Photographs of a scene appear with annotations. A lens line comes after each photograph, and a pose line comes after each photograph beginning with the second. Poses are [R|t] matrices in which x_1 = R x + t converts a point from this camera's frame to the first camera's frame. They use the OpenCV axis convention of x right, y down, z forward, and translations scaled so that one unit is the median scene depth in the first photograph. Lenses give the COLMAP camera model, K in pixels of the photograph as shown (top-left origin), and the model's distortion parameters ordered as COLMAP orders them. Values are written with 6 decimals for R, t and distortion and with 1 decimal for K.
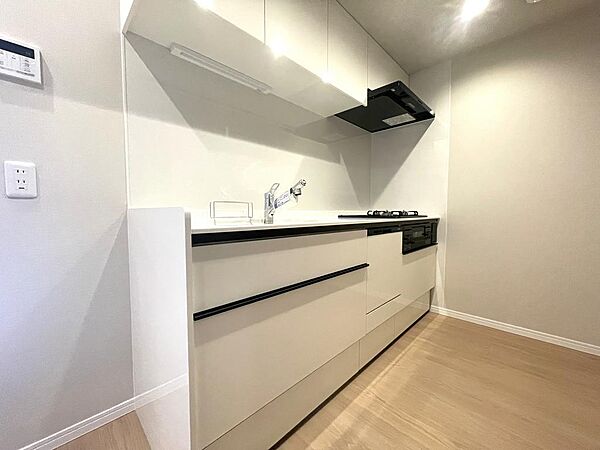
lens RADIAL K [[243.2, 0, 300.0], [0, 243.2, 225.0], [0, 0, 1]] dist [-0.002319, 0.000078]
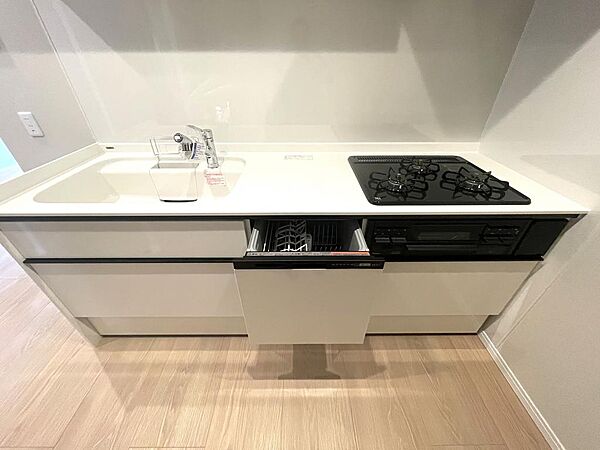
lens RADIAL K [[243.2, 0, 300.0], [0, 243.2, 225.0], [0, 0, 1]] dist [-0.002319, 0.000078]
pose [[0.692792, 0.410549, -0.592865, 0.540691], [-0.036492, 0.841030, 0.539757, -0.234265], [0.720214, -0.352304, 0.597640, 0.457699]]
